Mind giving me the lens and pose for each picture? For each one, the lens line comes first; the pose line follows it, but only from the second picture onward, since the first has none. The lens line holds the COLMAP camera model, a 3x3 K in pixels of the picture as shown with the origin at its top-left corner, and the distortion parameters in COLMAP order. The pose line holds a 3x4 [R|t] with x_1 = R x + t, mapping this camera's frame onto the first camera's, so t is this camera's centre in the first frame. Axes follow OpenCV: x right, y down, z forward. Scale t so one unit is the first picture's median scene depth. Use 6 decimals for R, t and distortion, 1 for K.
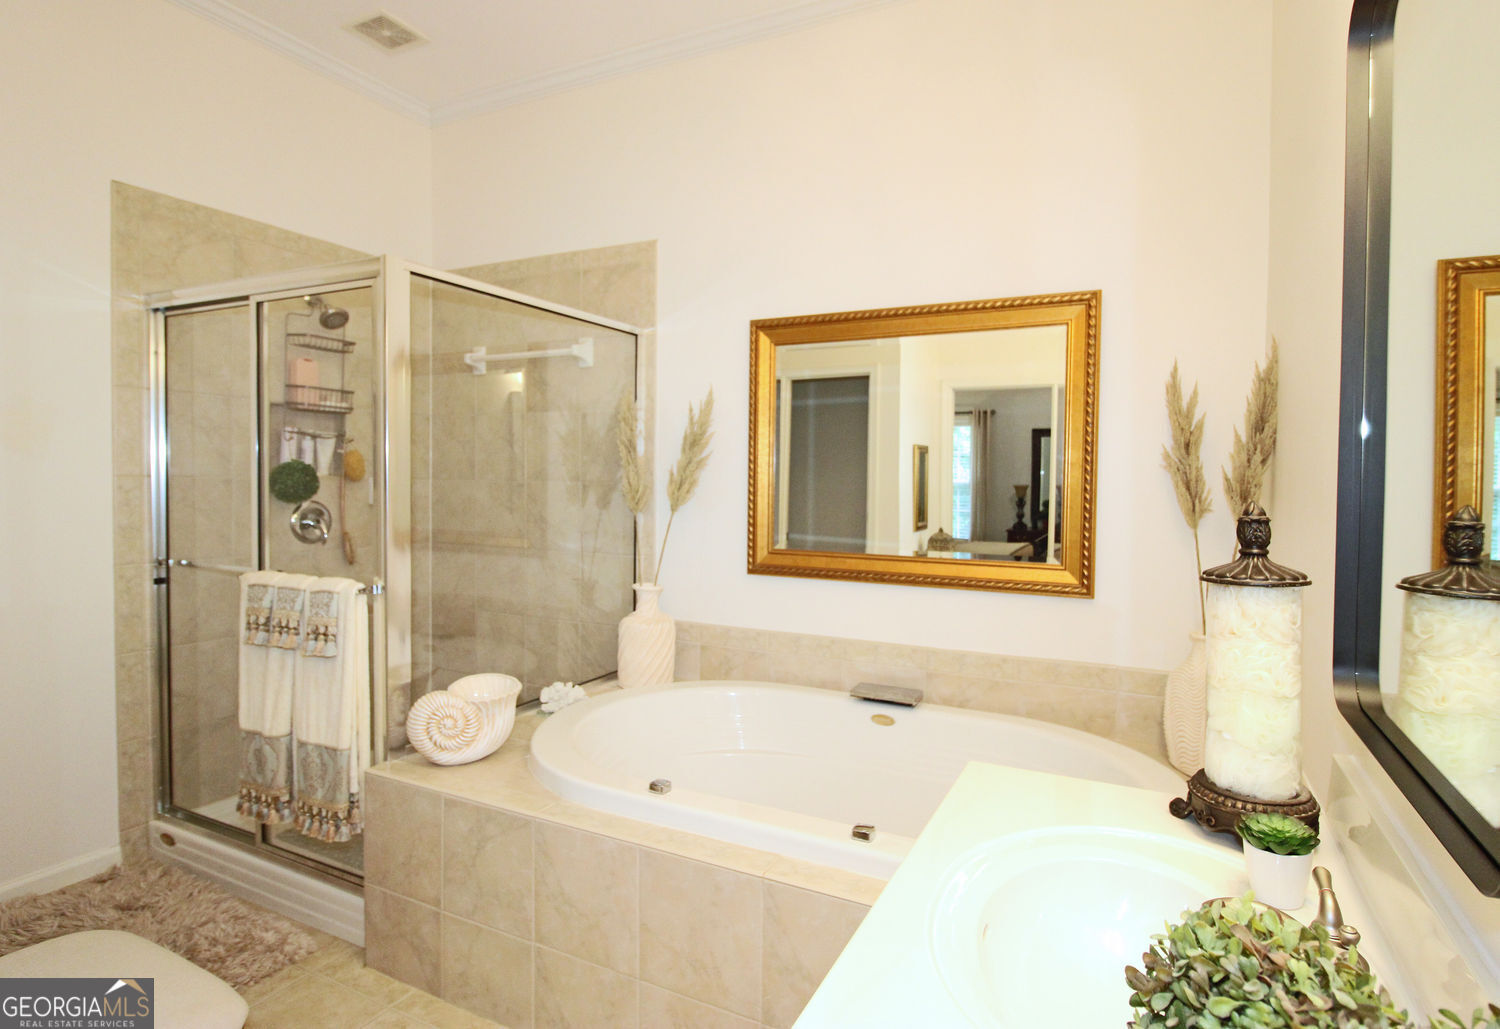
lens RADIAL K [[811.9, 0, 745.5], [0, 811.9, 506.1], [0, 0, 1]] dist [-0.026708, -0.000434]
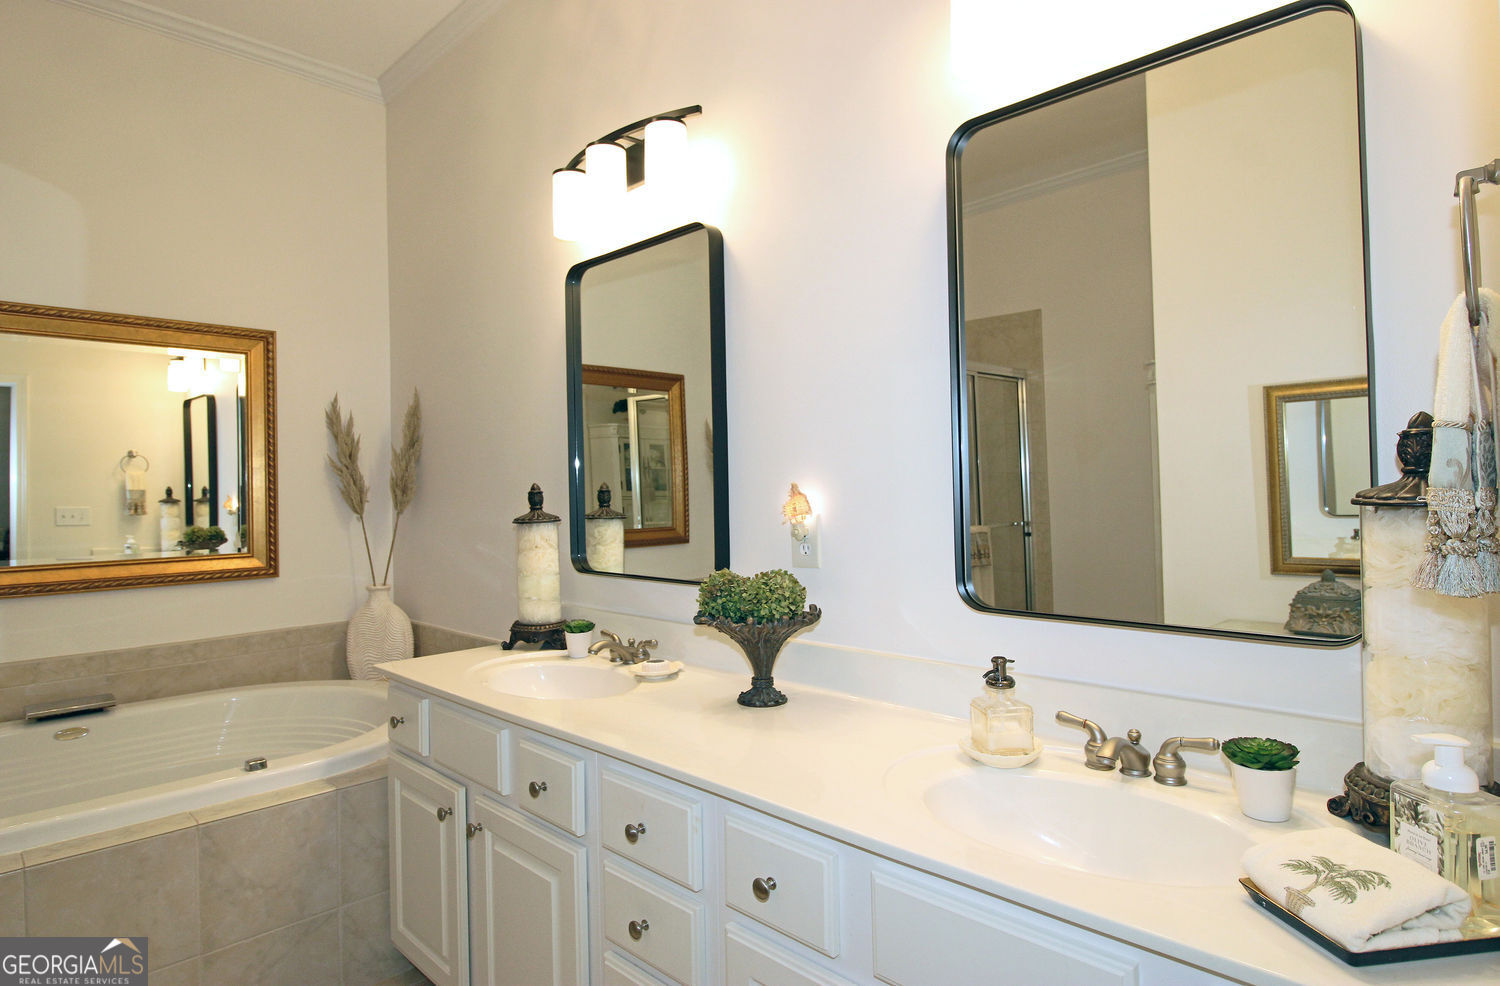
lens RADIAL K [[820.8, 0, 750.2], [0, 820.8, 494.8], [0, 0, 1]] dist [-0.021470, -0.000095]
pose [[0.296038, -0.021992, 0.954923, -0.562389], [0.050744, 0.998685, 0.007269, 0.016578], [-0.953827, 0.046305, 0.296765, -0.075528]]
